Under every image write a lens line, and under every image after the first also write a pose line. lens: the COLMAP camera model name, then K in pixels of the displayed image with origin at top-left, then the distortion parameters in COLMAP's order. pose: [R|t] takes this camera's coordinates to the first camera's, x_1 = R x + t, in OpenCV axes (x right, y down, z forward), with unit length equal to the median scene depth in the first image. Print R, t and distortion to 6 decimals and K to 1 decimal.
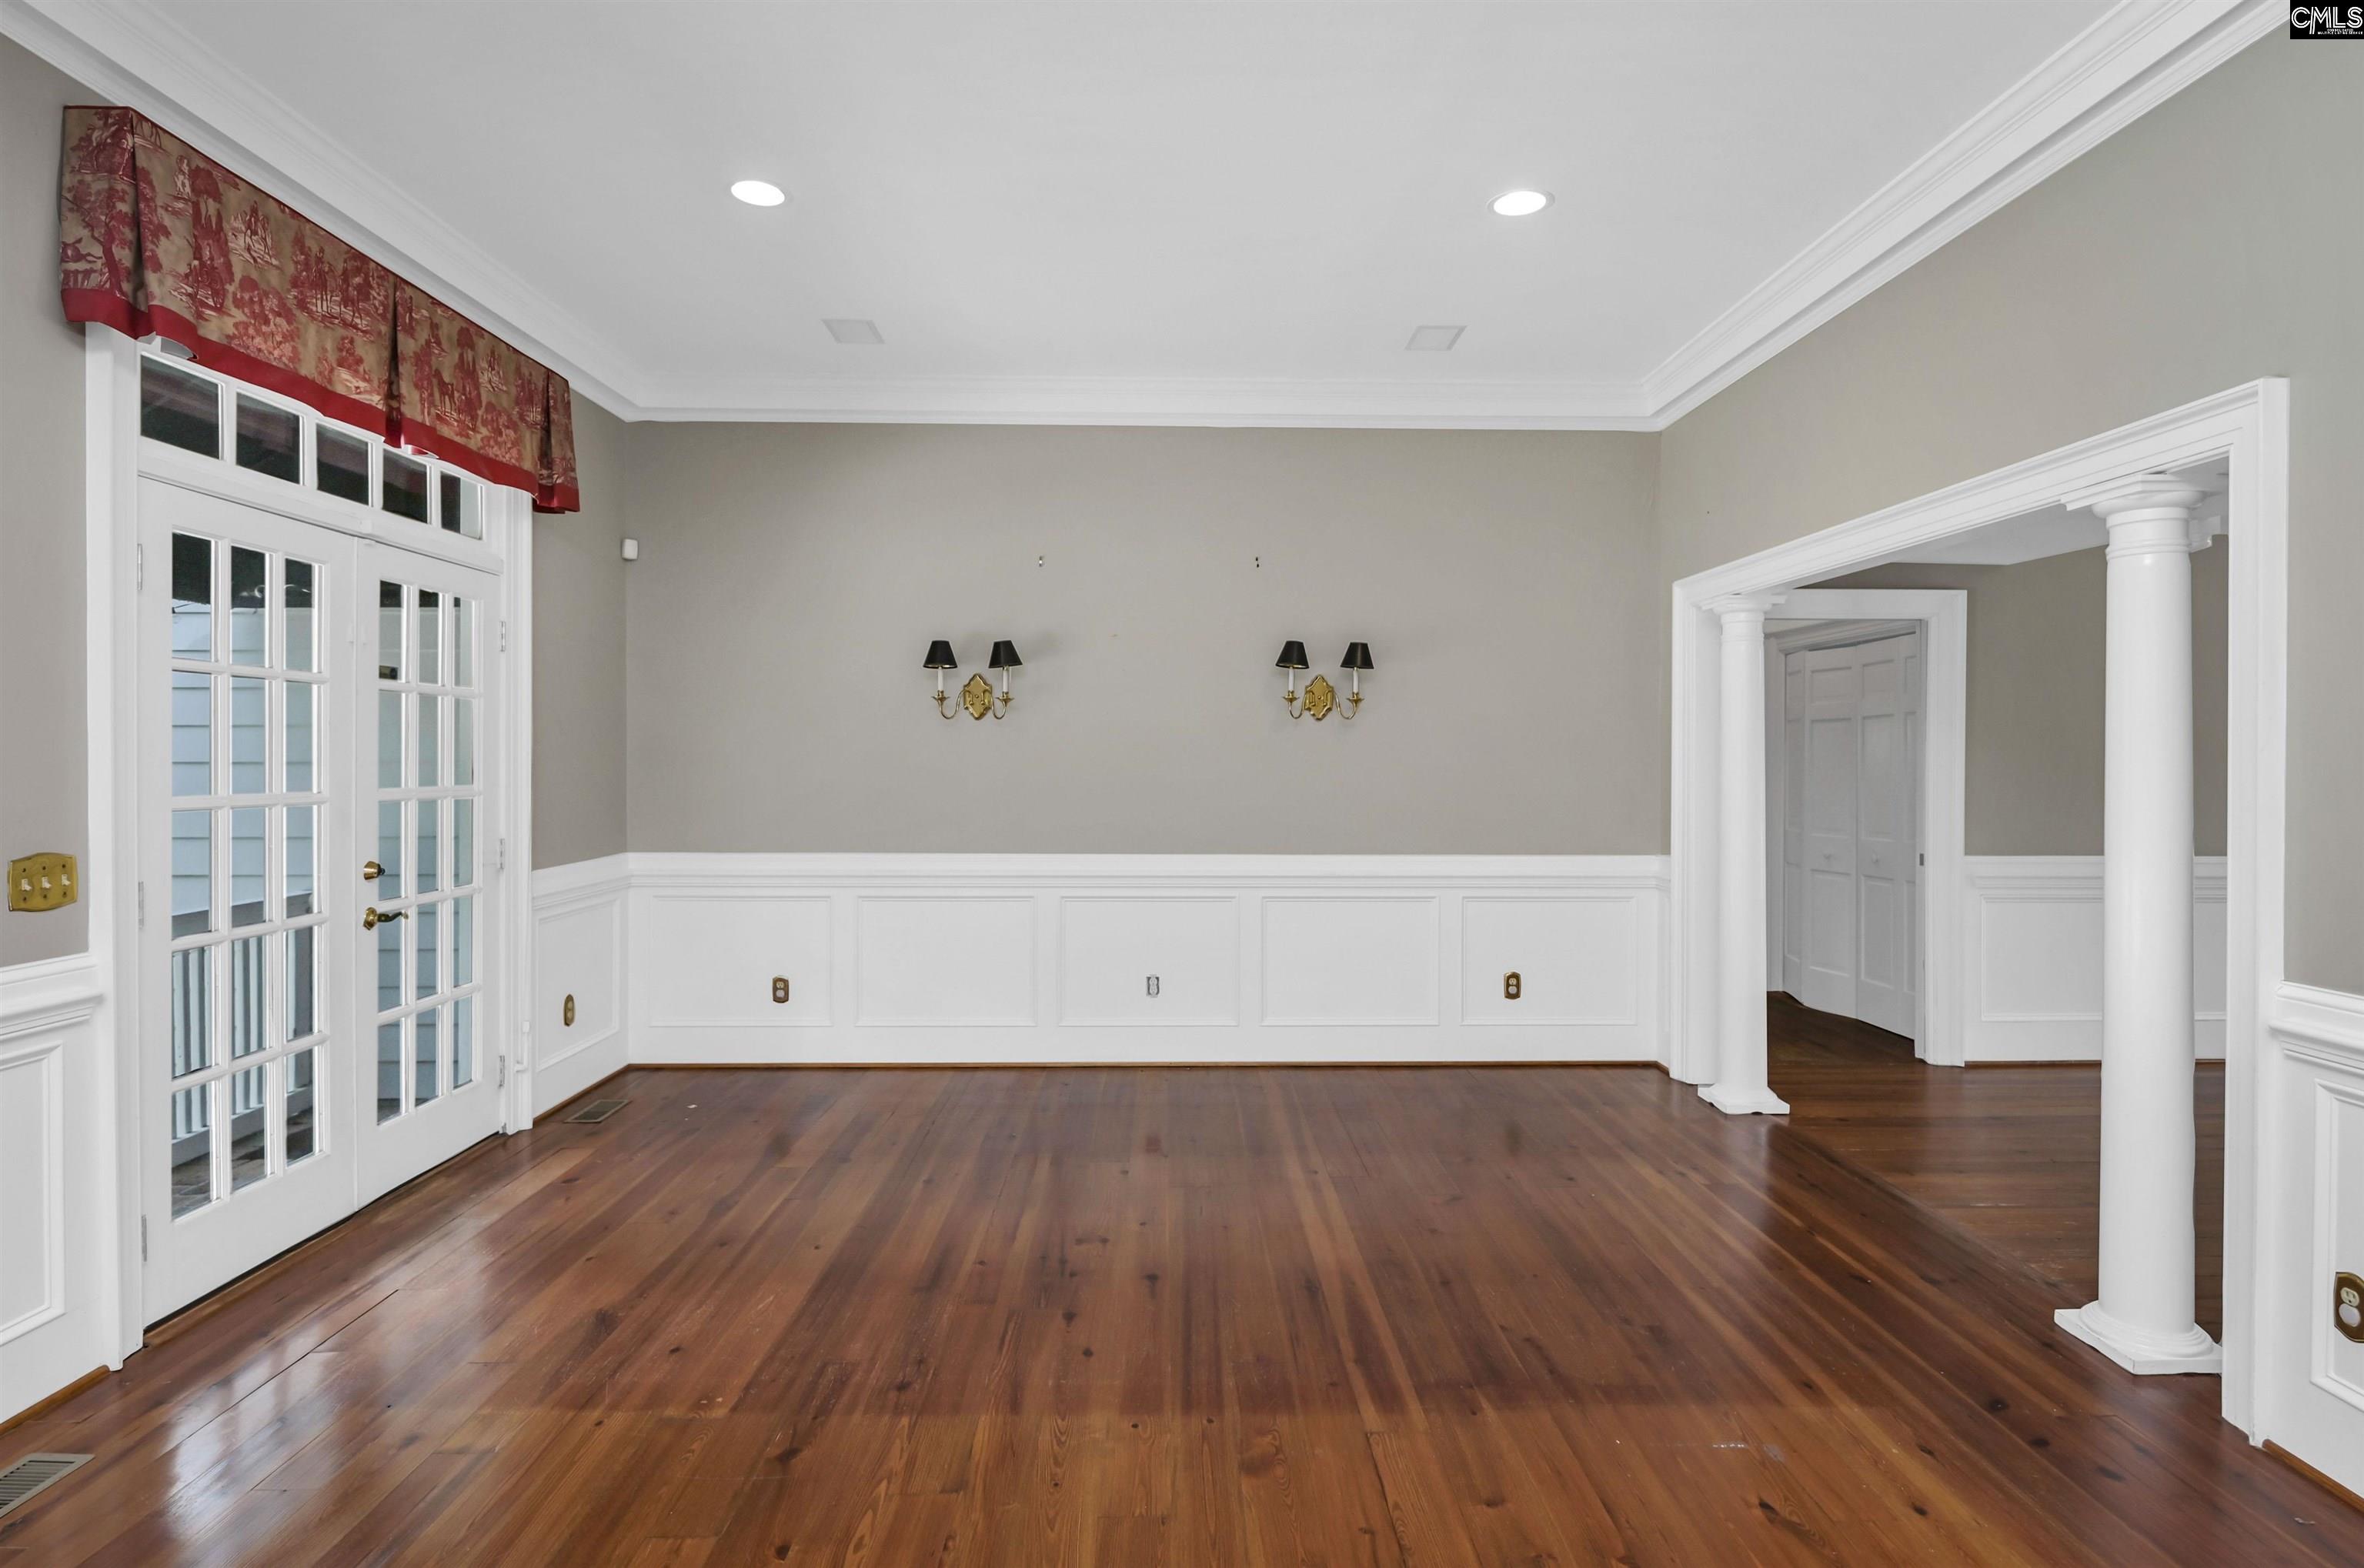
lens RADIAL K [[1188.7, 0, 1191.7], [0, 1188.7, 771.0], [0, 0, 1]] dist [0.005048, -0.009467]
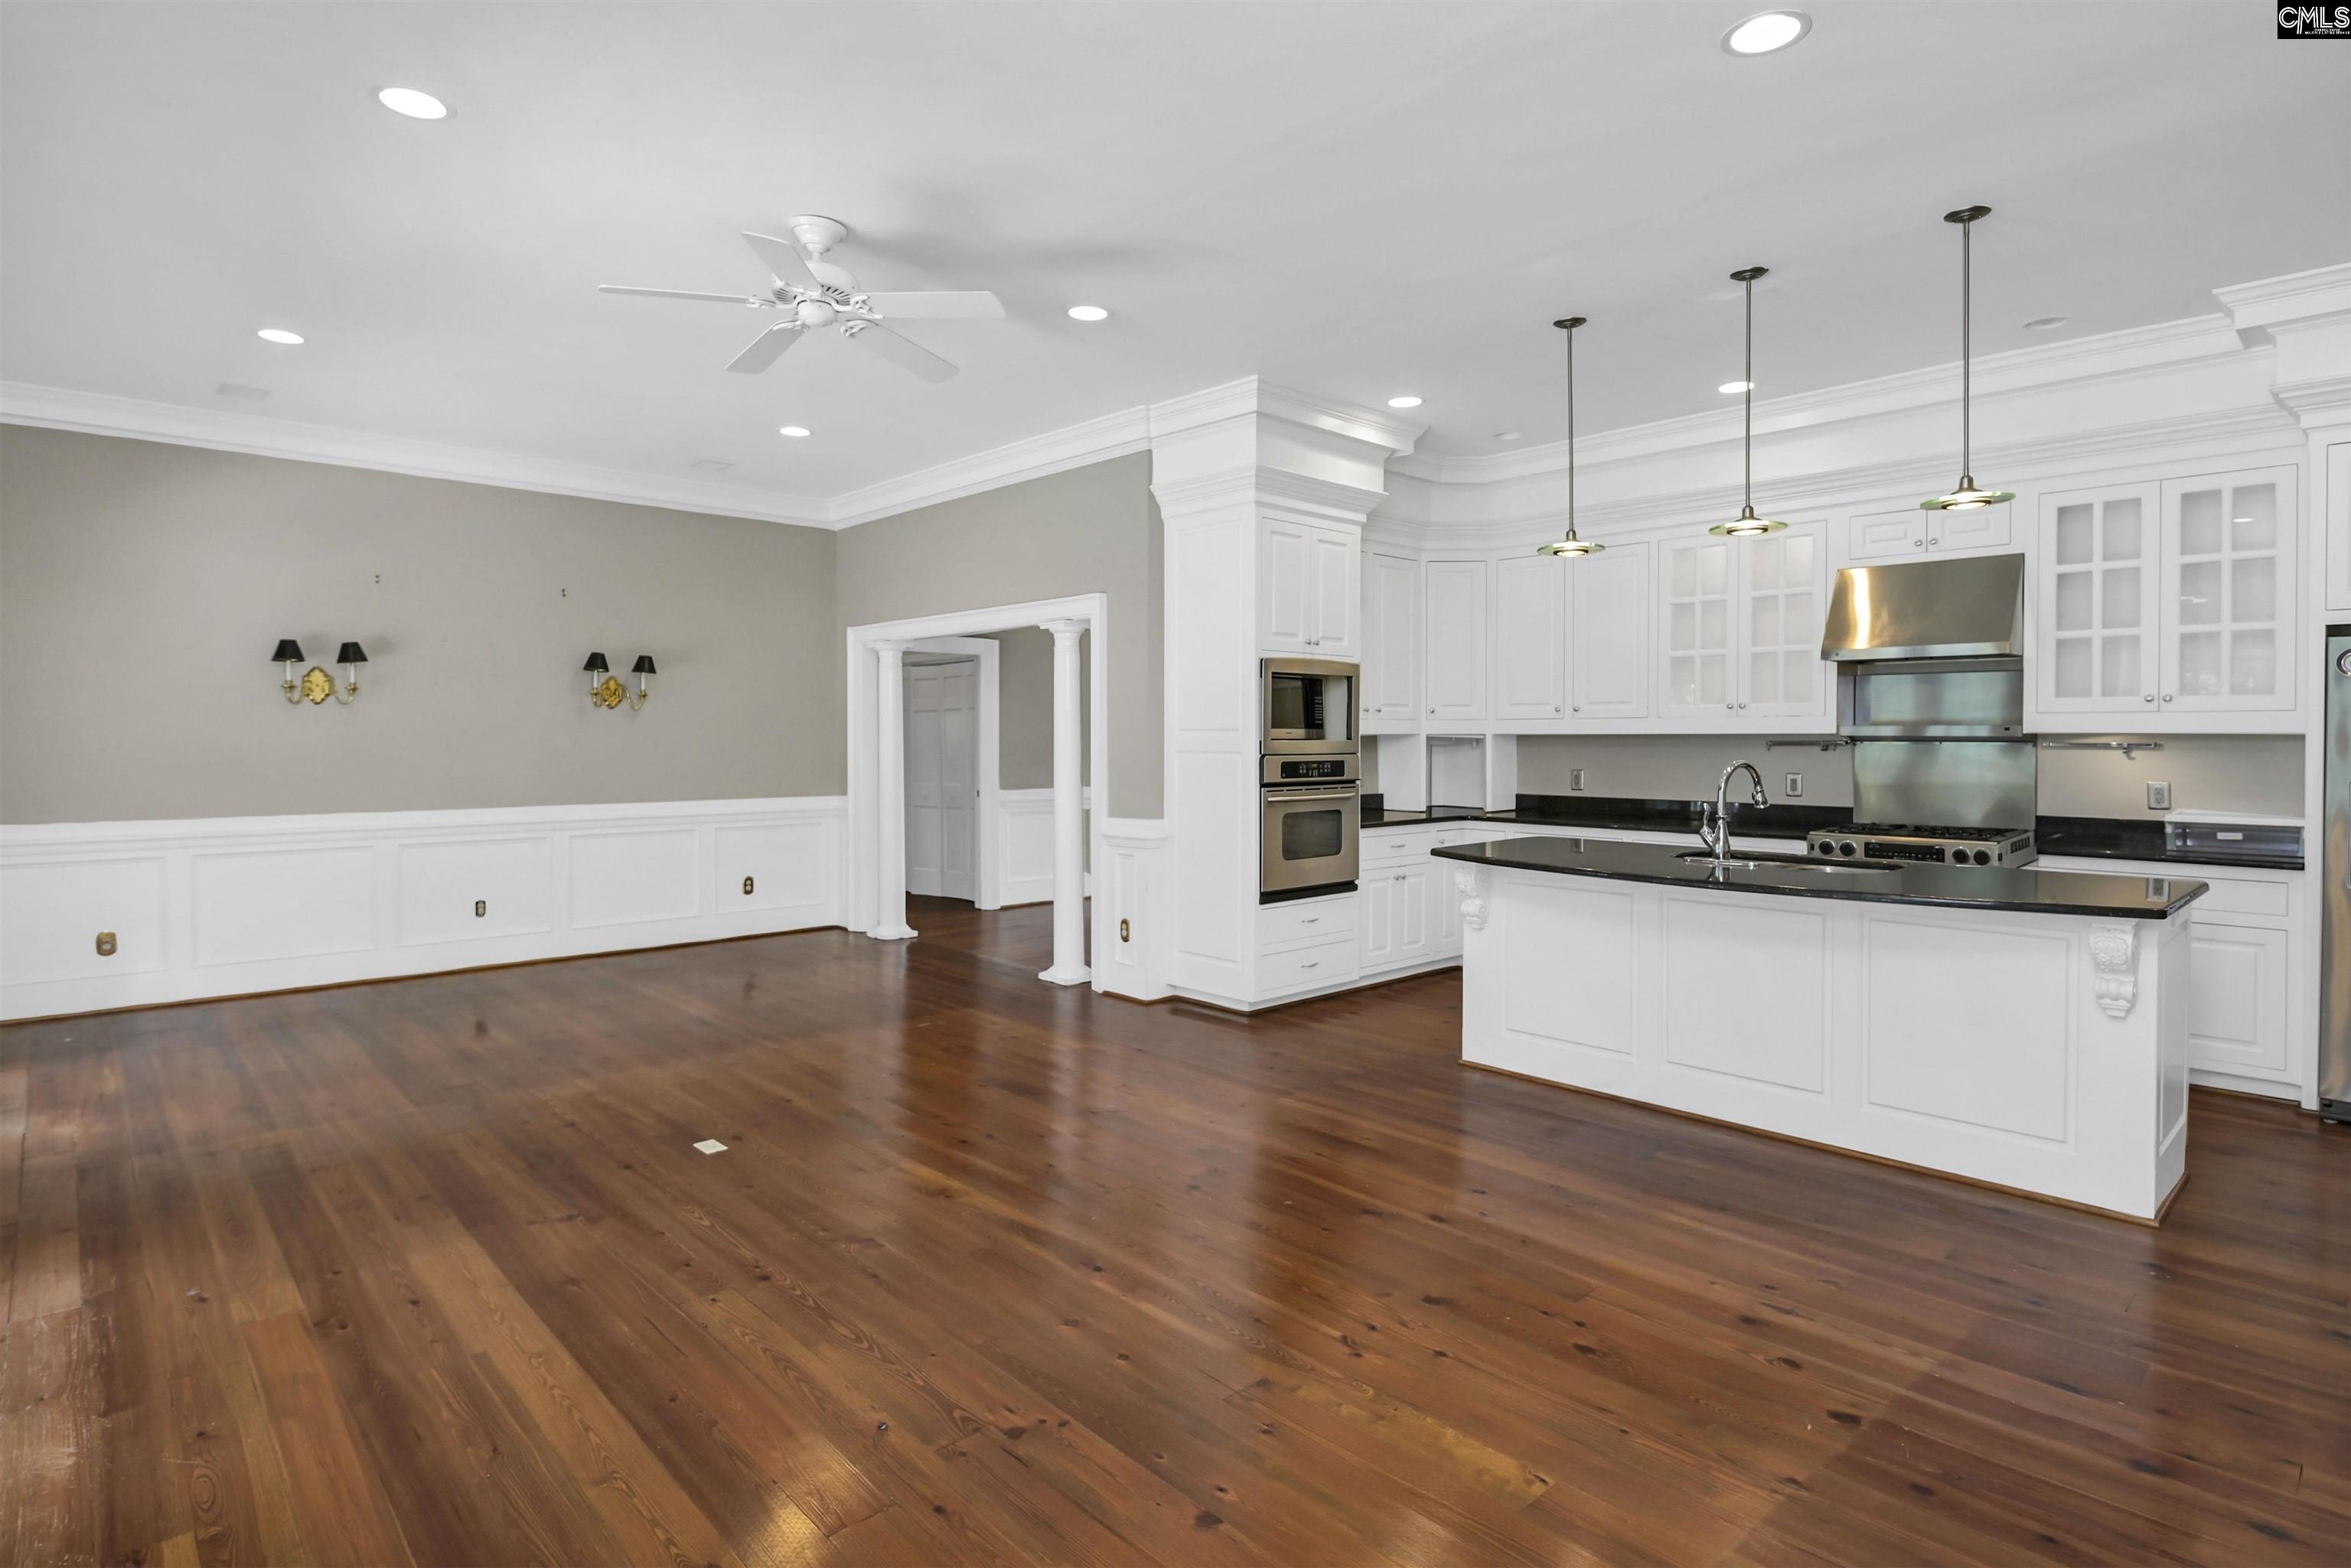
lens RADIAL K [[1182.2, 0, 1172.4], [0, 1182.2, 740.0], [0, 0, 1]] dist [0.005048, -0.009467]
pose [[0.745258, -0.004217, 0.666763, -0.343782], [0.008235, 0.999962, -0.002881, 0.004296], [-0.666726, 0.007638, 0.745264, -0.501821]]
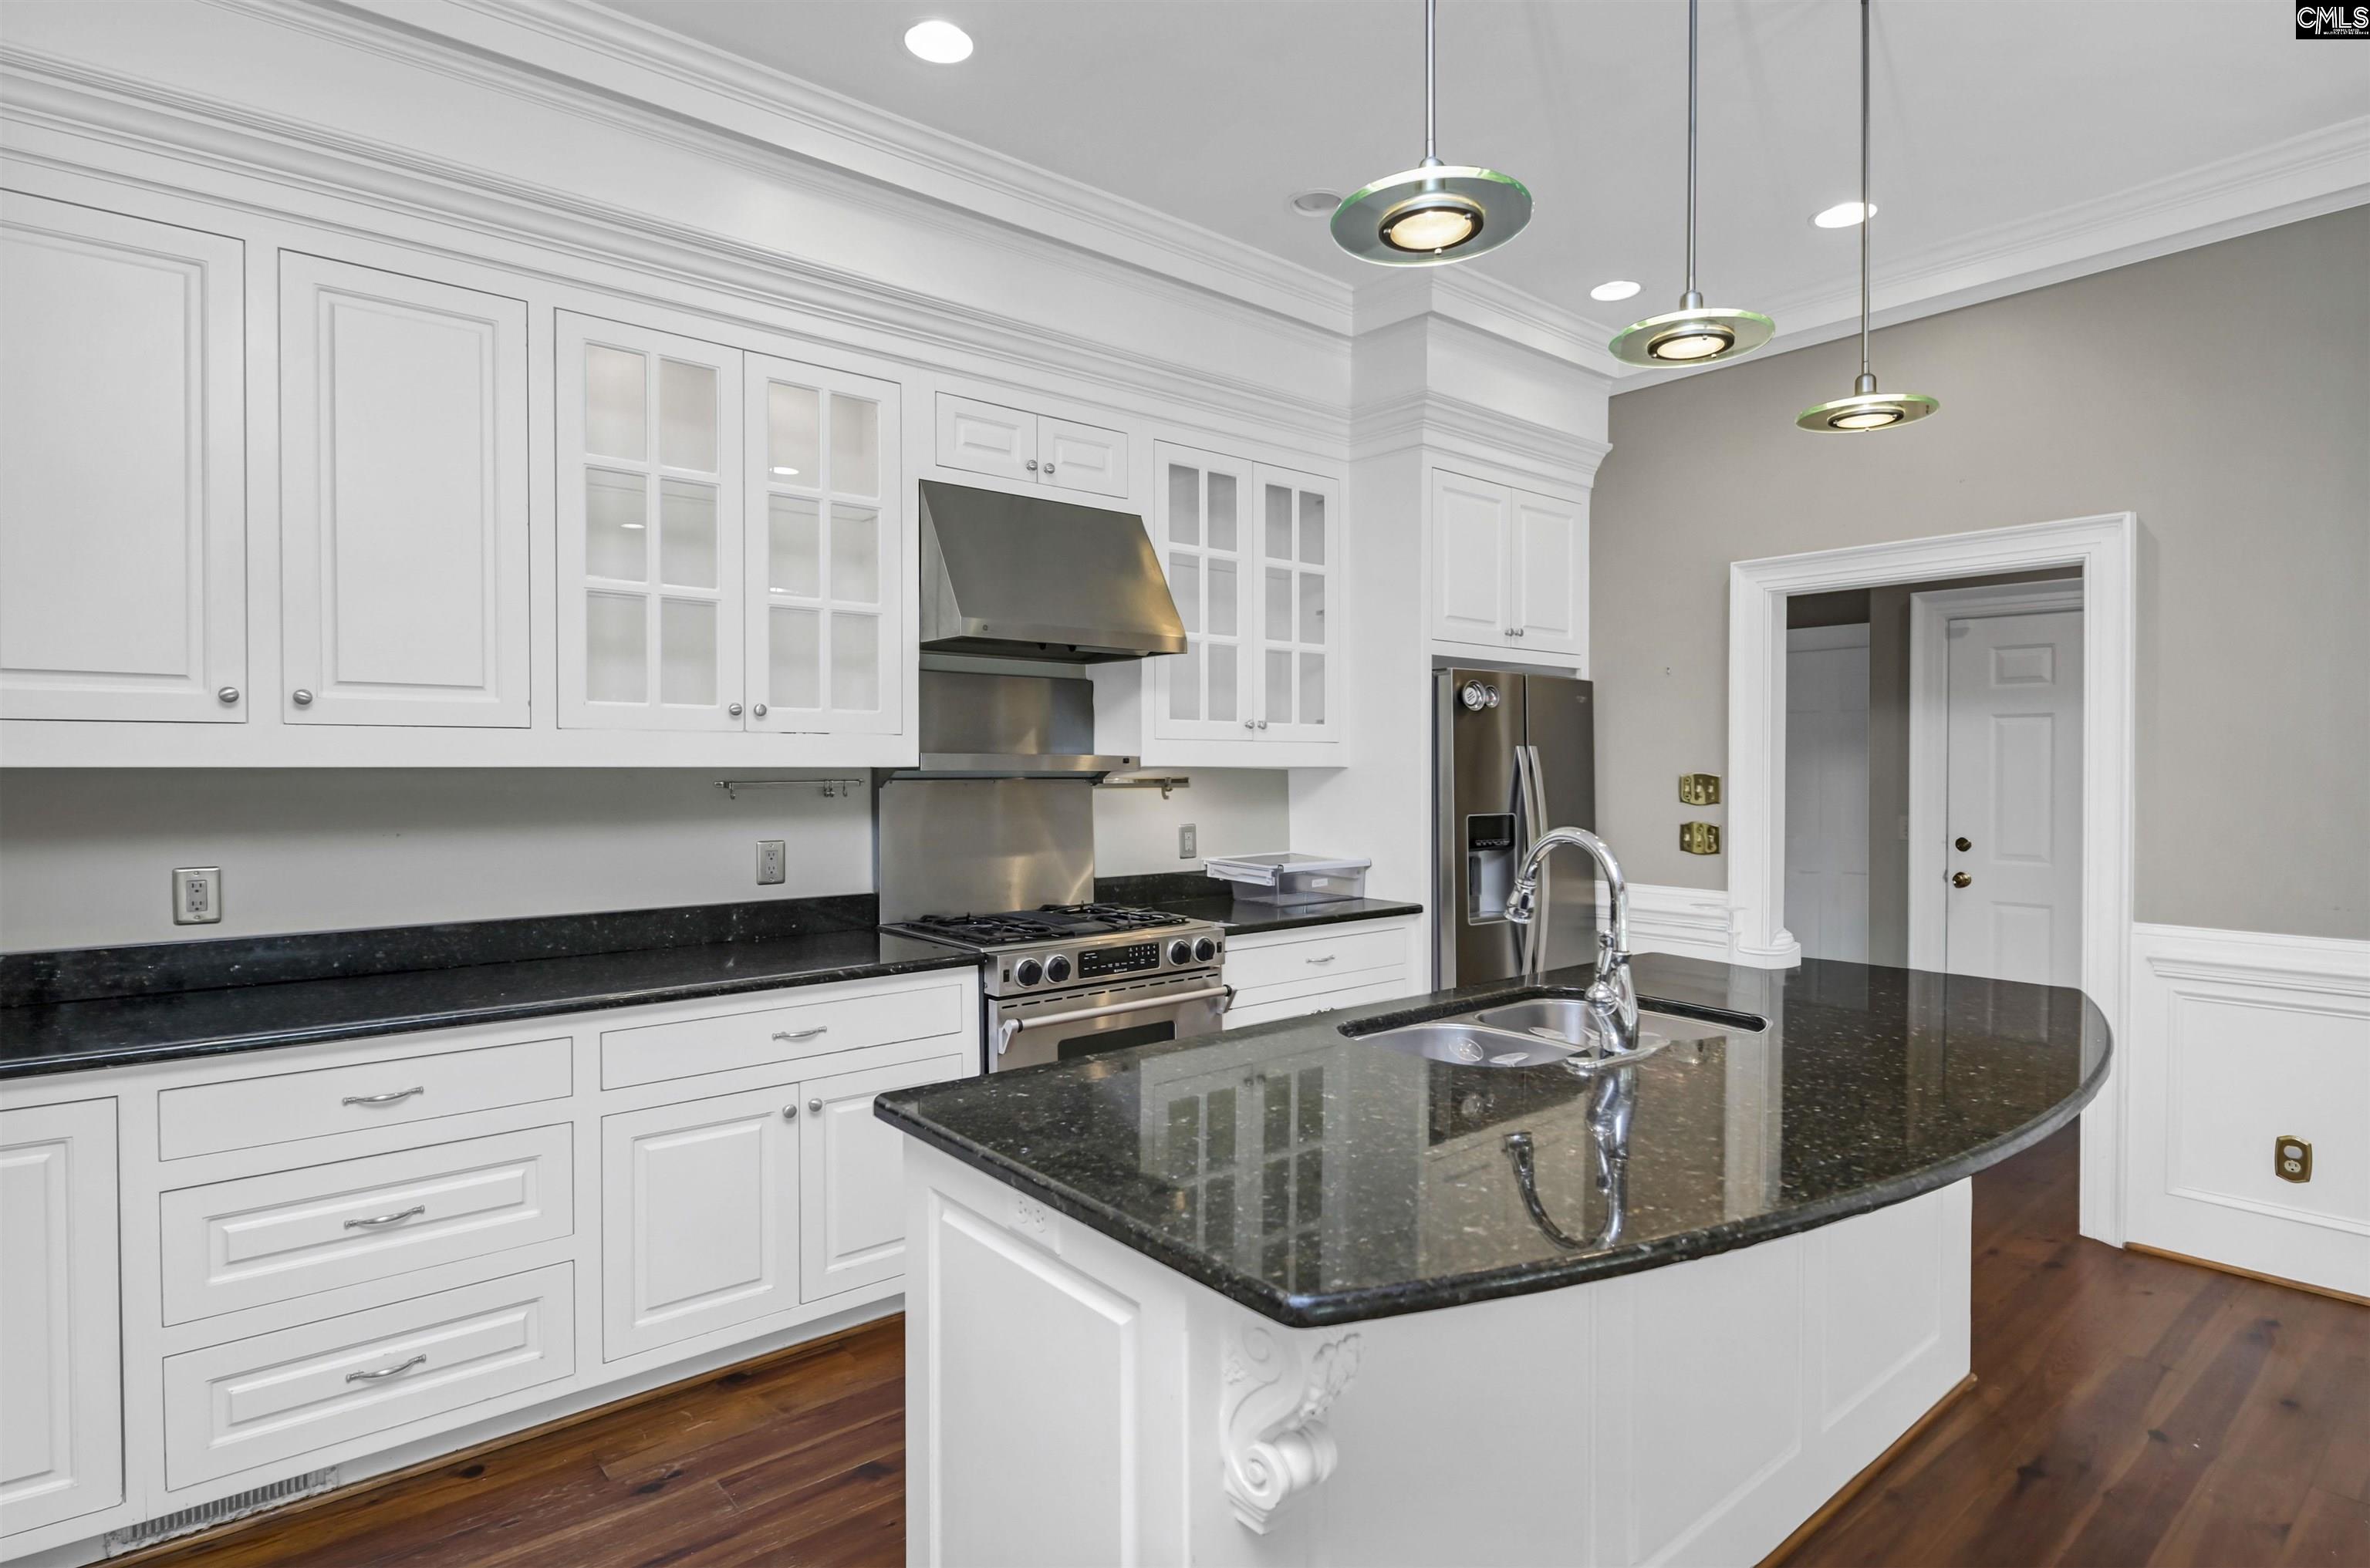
lens RADIAL K [[1191.7, 0, 1202.3], [0, 1191.7, 766.7], [0, 0, 1]] dist [0.005048, -0.009467]
pose [[-0.624278, -0.002903, 0.781197, 0.270810], [0.007094, 0.999931, 0.009385, -0.004814], [-0.781170, 0.011401, -0.624214, 0.184923]]
